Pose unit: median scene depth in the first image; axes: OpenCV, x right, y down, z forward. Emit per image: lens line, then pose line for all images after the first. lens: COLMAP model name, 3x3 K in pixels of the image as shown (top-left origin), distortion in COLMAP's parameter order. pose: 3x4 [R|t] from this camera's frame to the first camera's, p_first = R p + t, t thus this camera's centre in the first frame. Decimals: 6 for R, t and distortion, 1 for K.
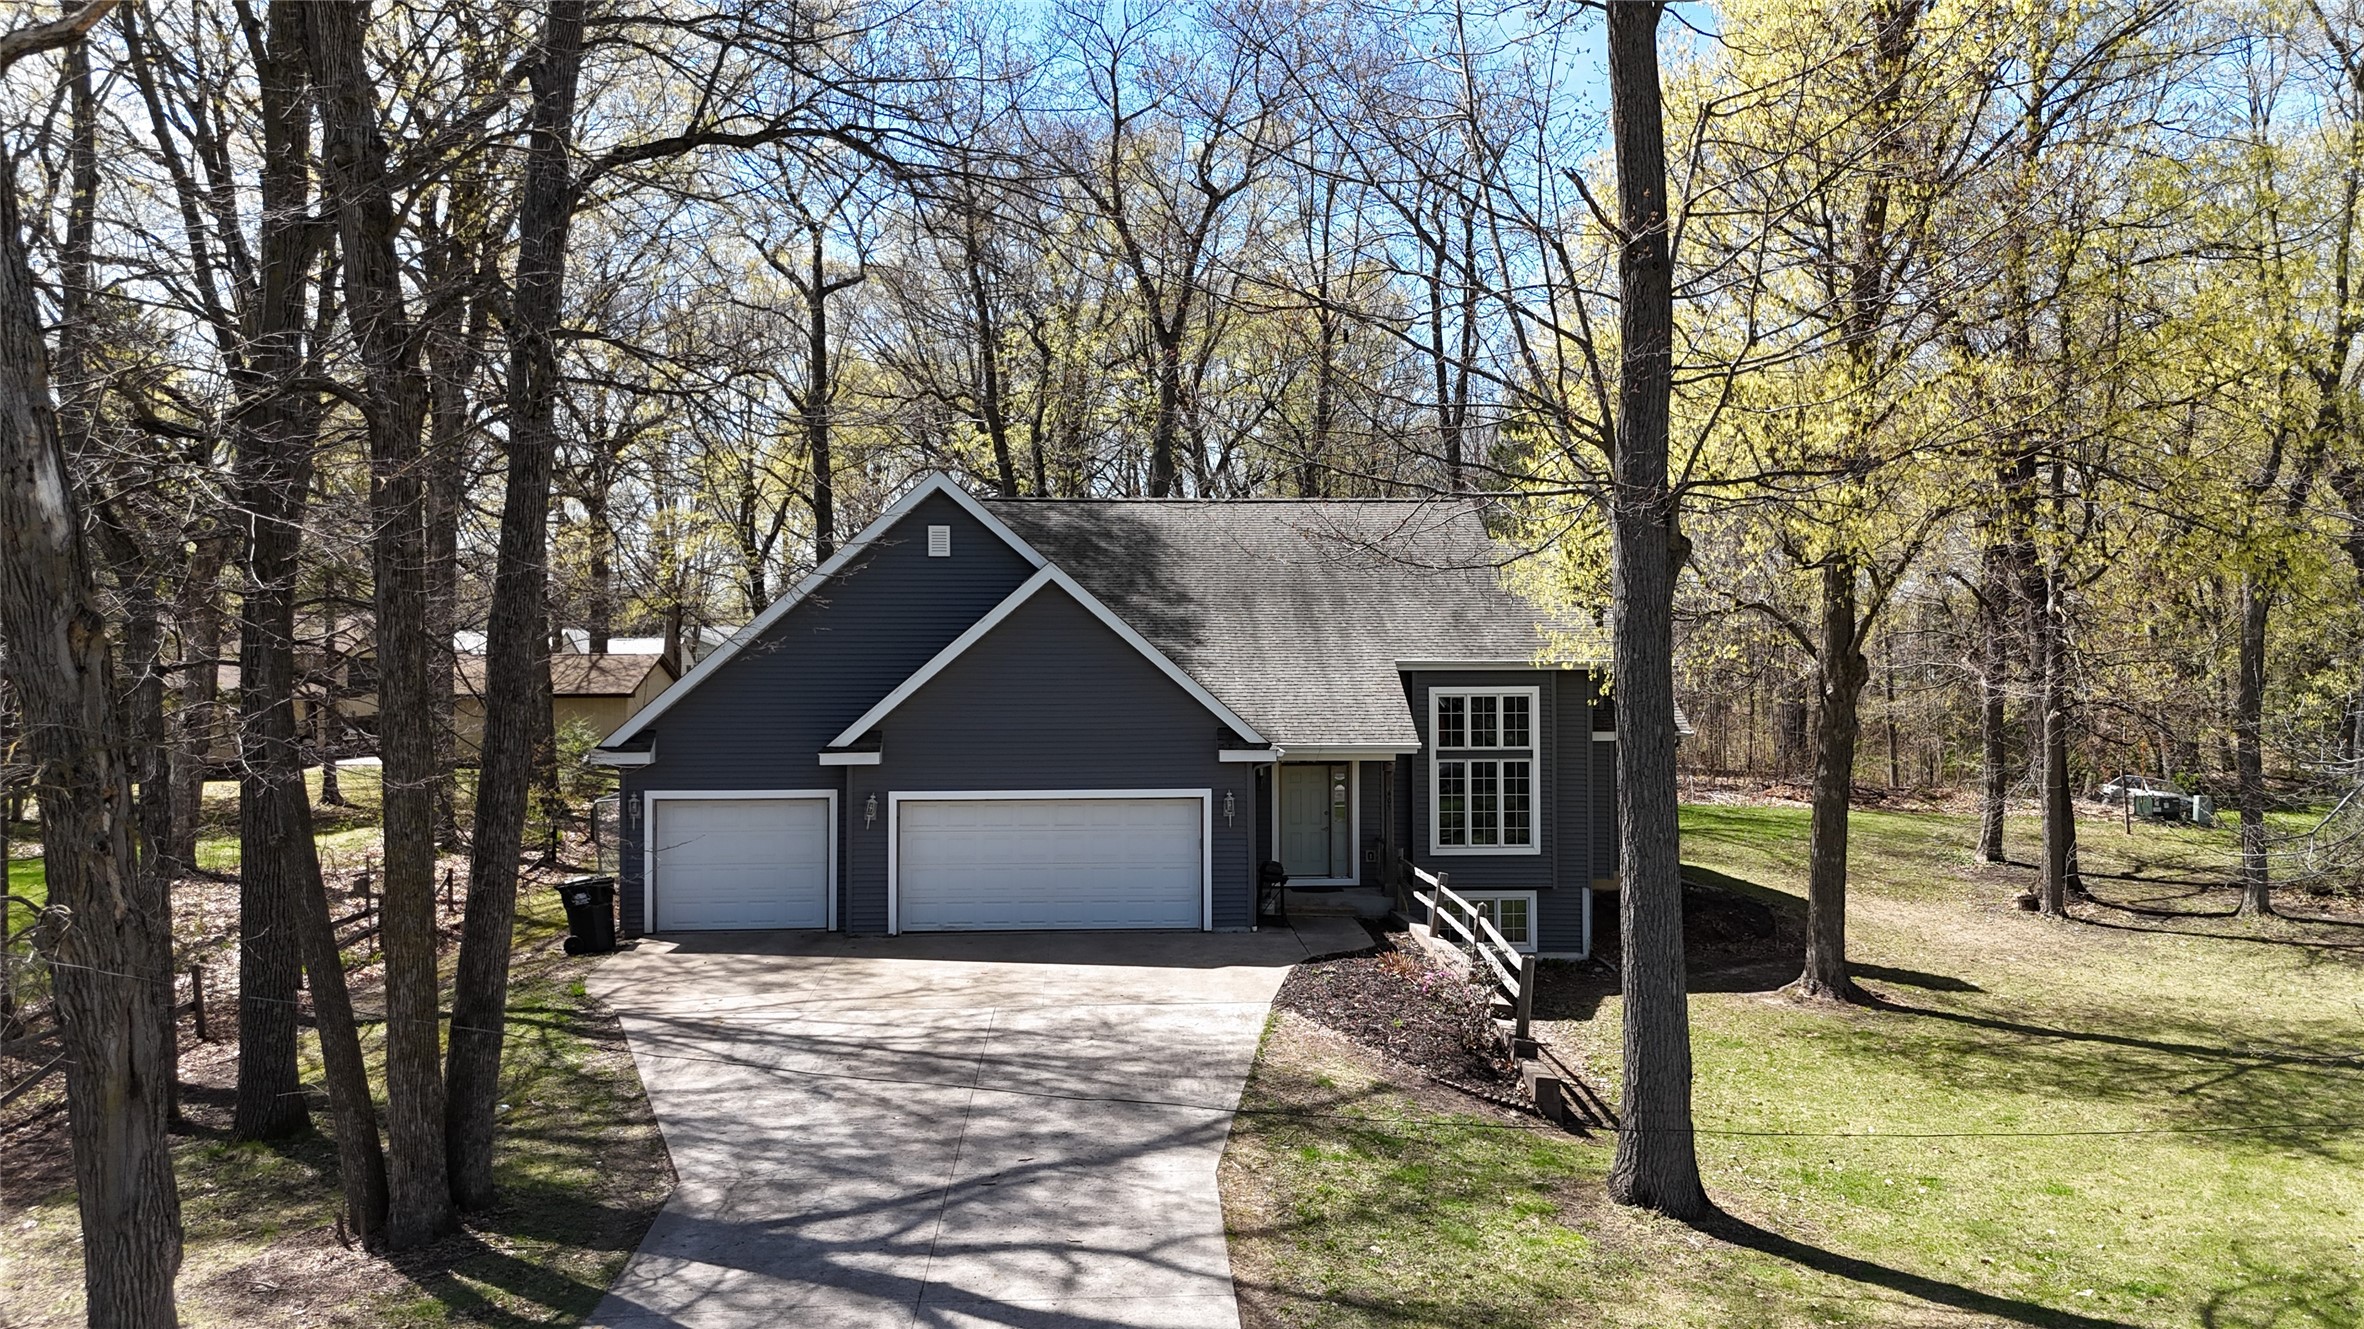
lens RADIAL K [[1750.8, 0, 1182.0], [0, 1750.8, 664.5], [0, 0, 1]] dist [0.073811, -0.050046]
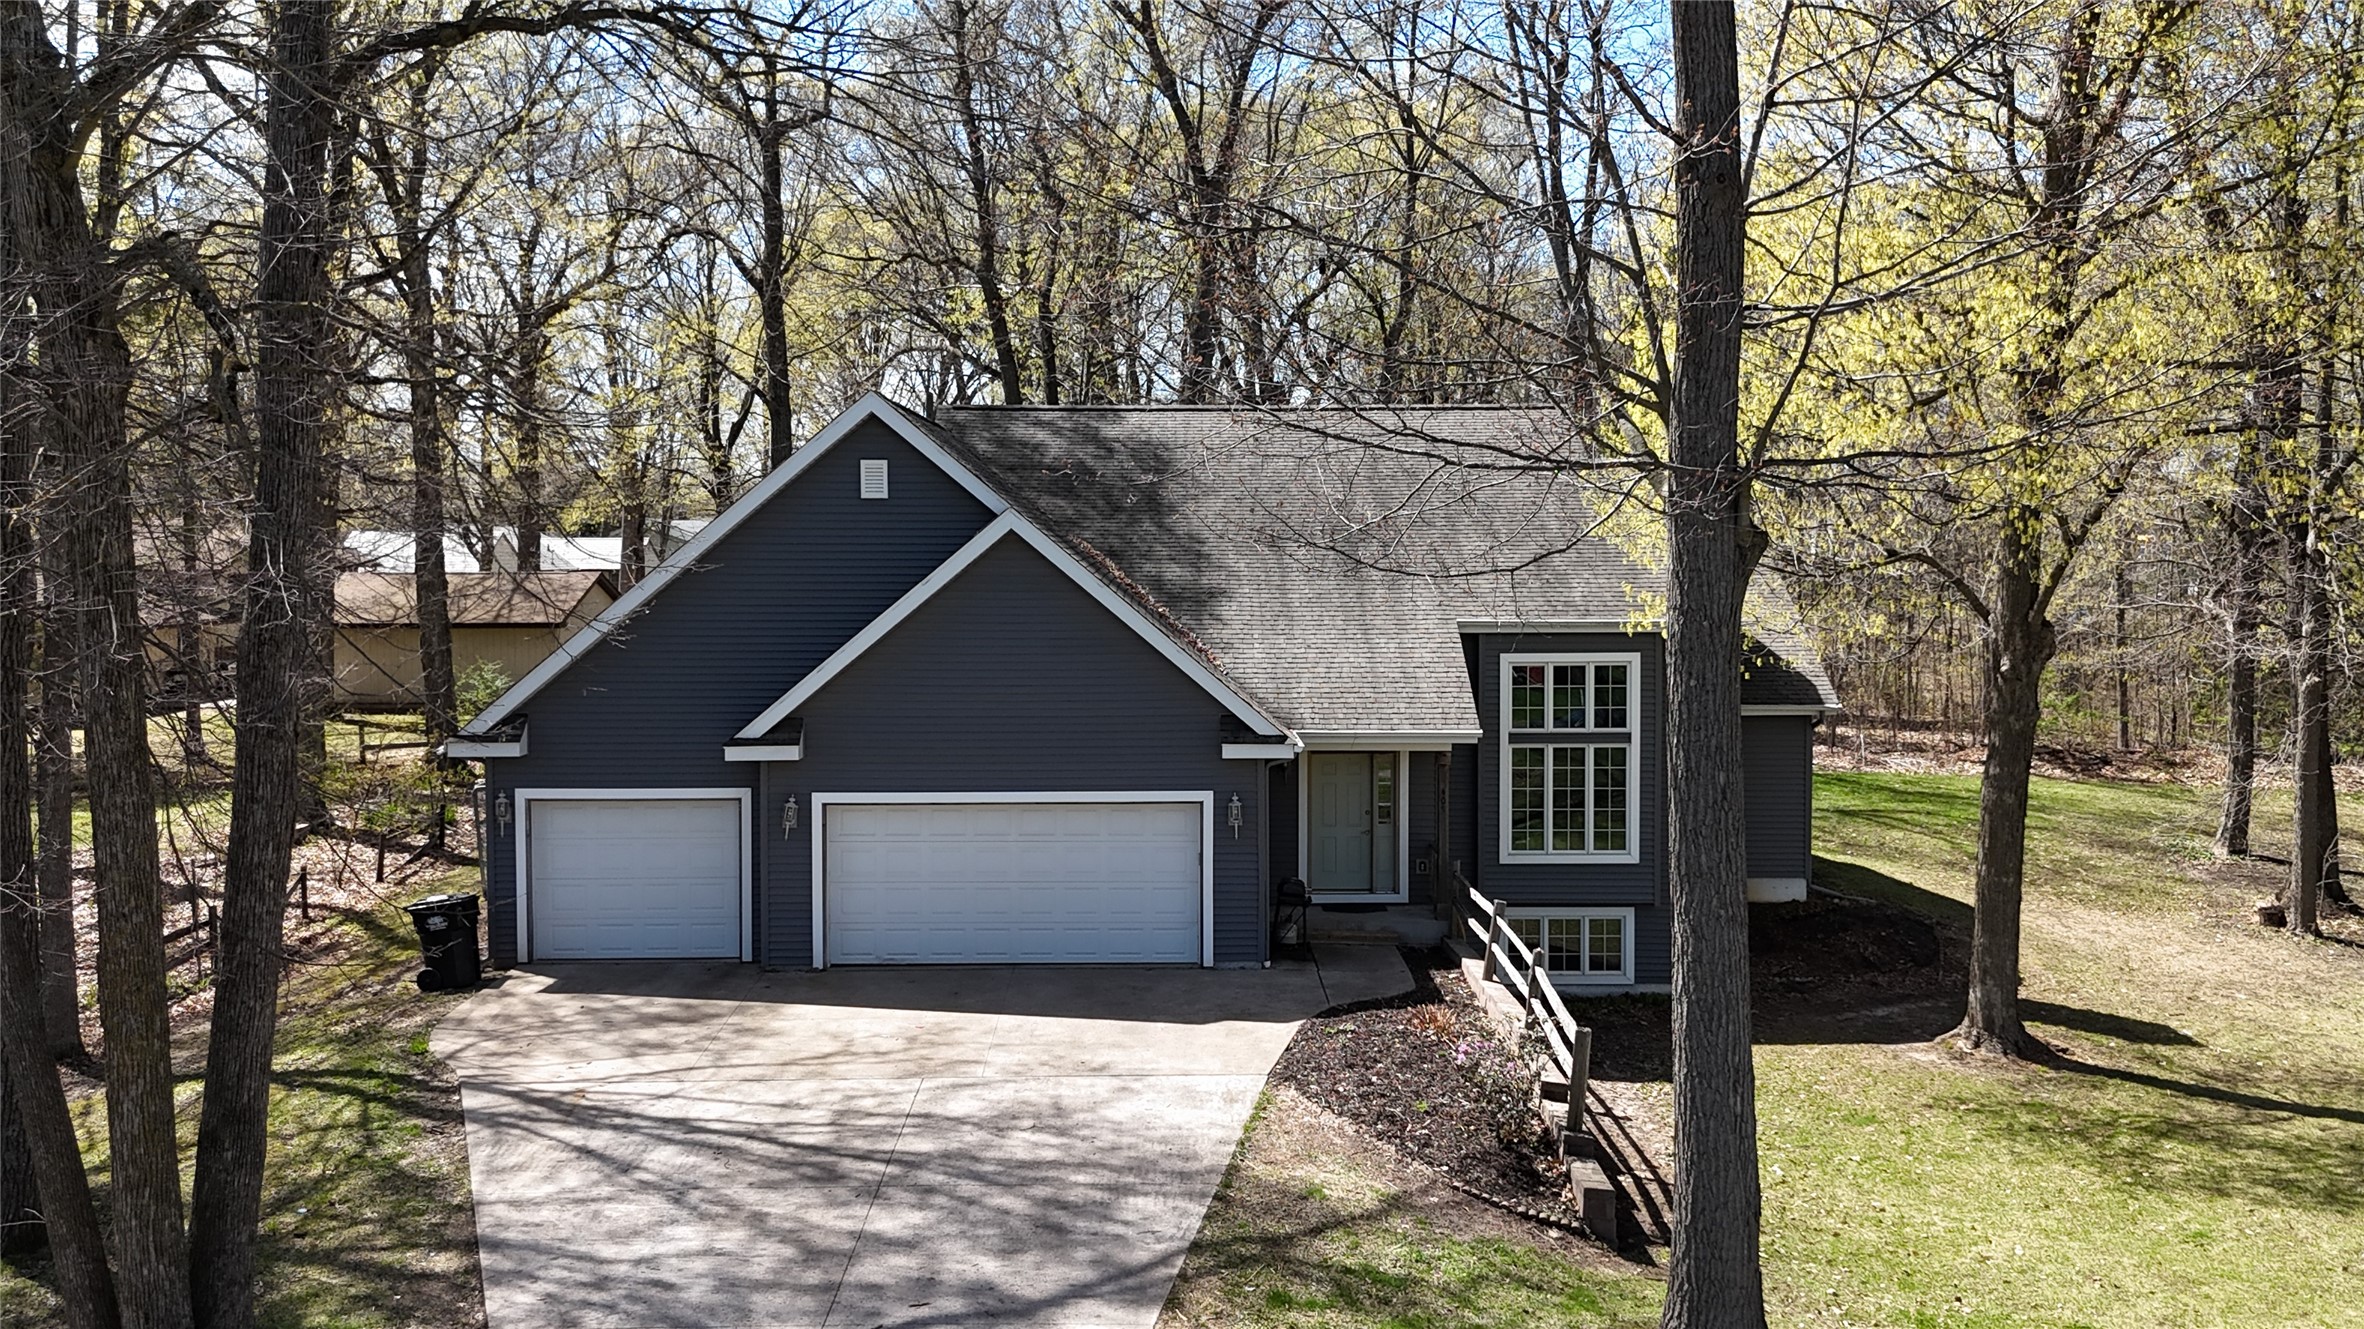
lens RADIAL K [[2139.6, 0, 1182.0], [0, 2139.6, 664.5], [0, 0, 1]] dist [0.065862, -0.017831]
pose [[0.999072, 0.003047, -0.042955, 0.044217], [-0.000835, 0.998676, 0.051433, -0.036858], [0.043055, -0.051350, 0.997752, 0.027122]]
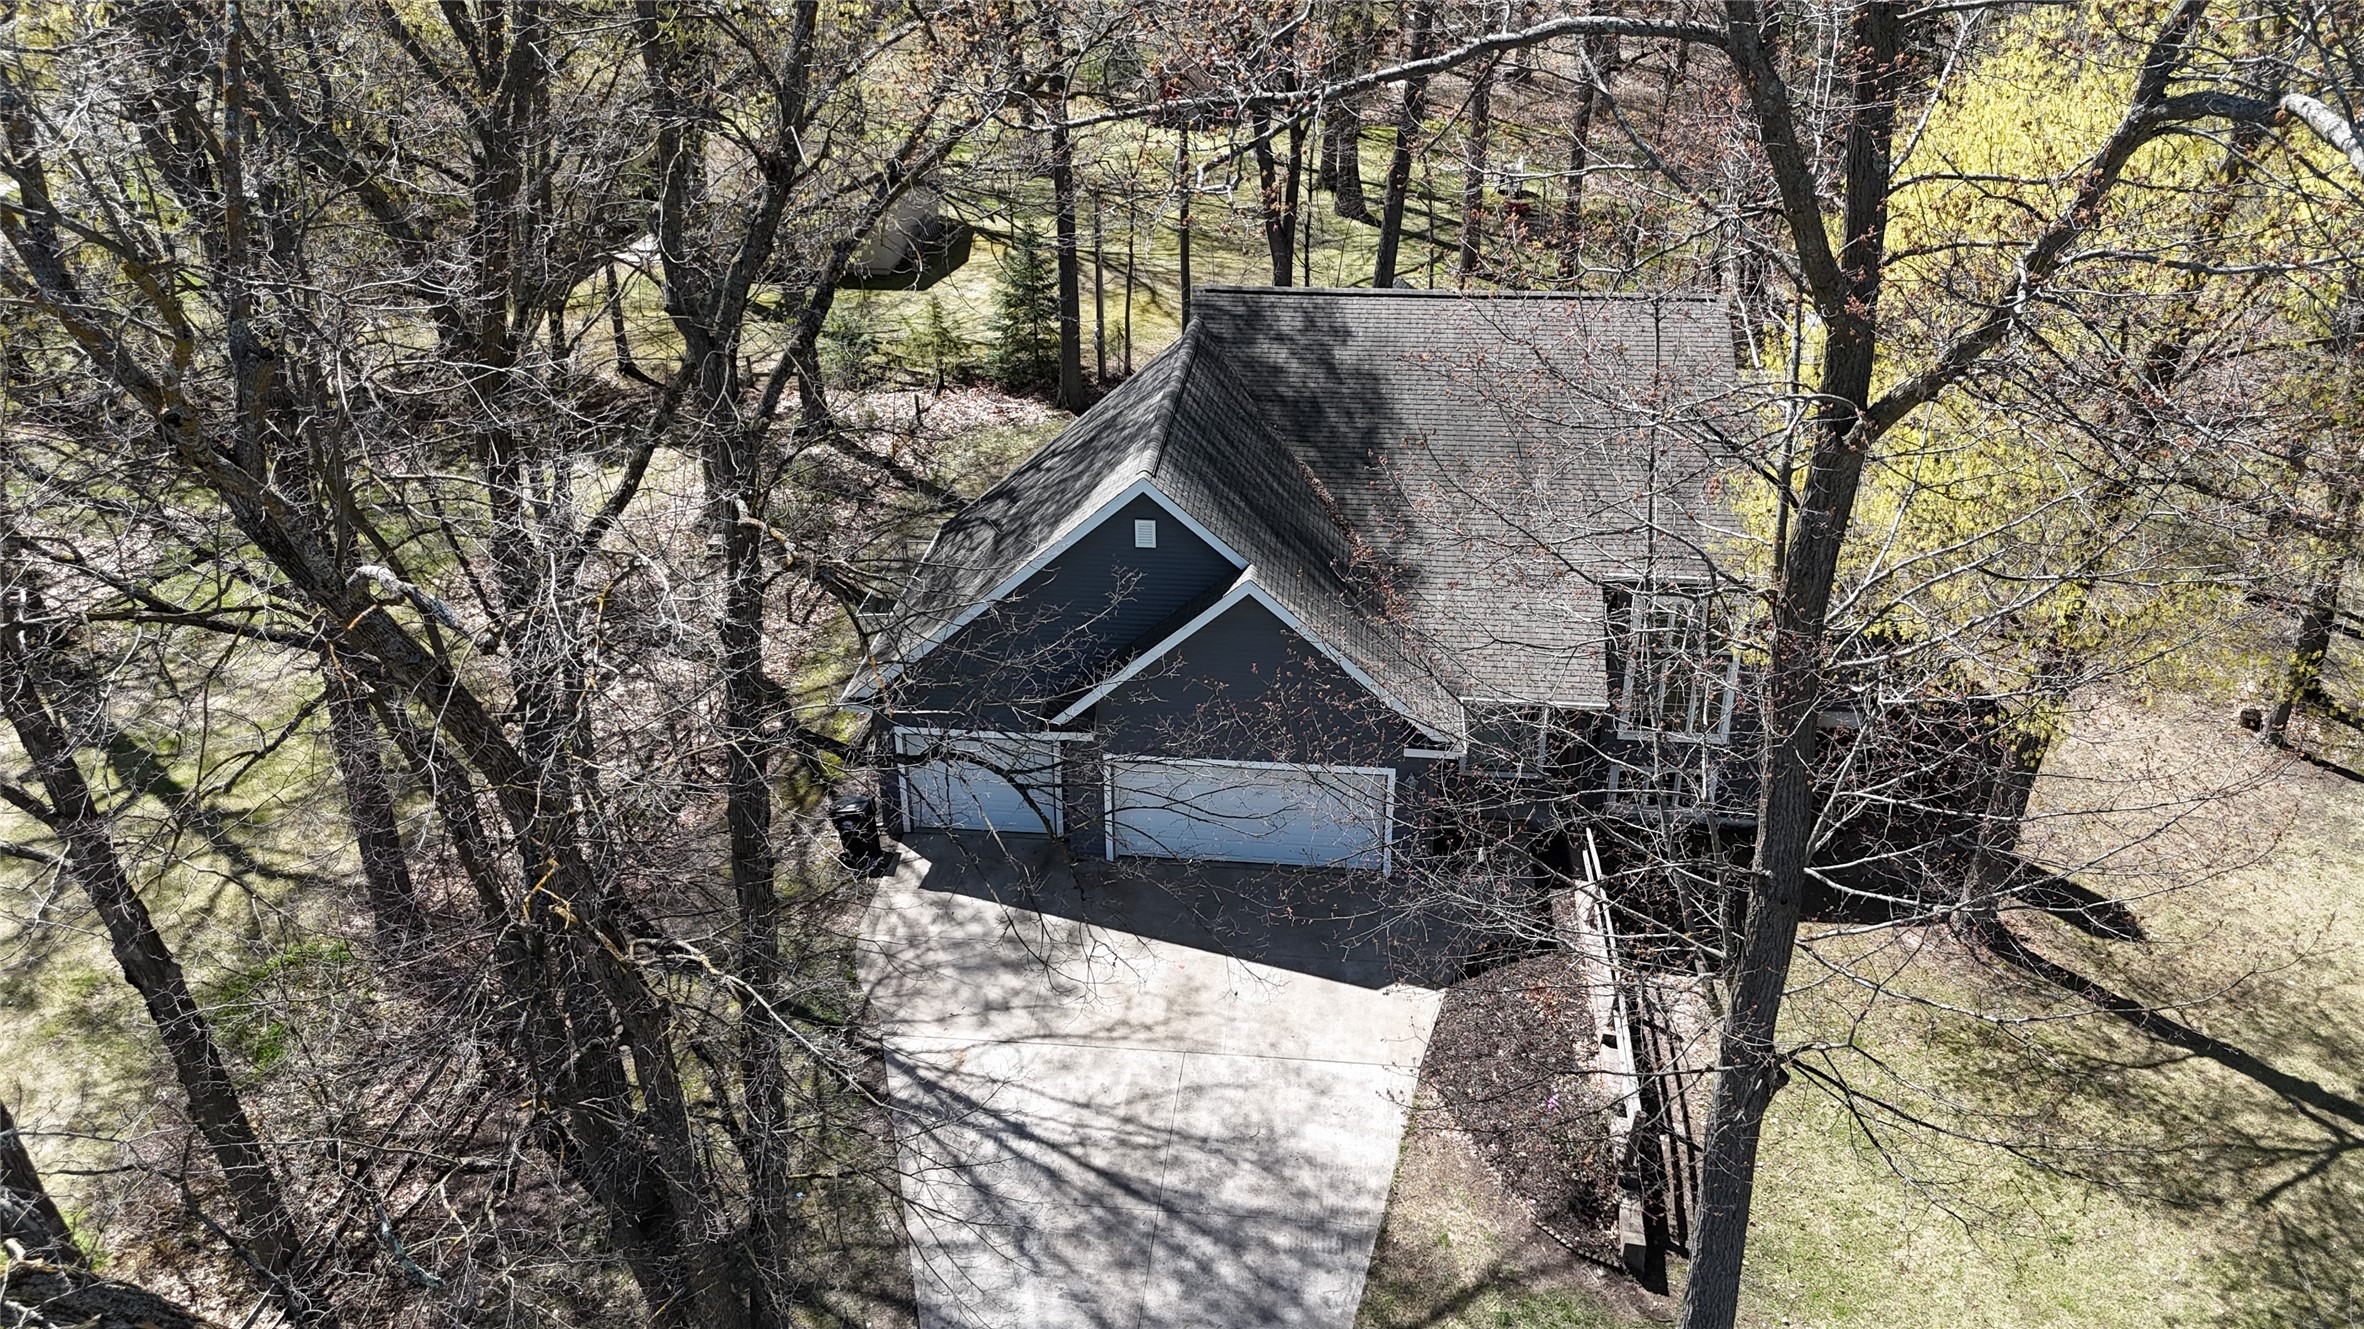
lens RADIAL K [[1720.0, 0, 1257.9], [0, 1720.0, 658.9], [0, 0, 1]] dist [0.106381, 0.000544]
pose [[0.991274, 0.066643, -0.113726, 0.047716], [-0.010594, 0.900263, 0.435217, -0.449239], [0.131387, -0.430215, 0.893114, 0.071872]]
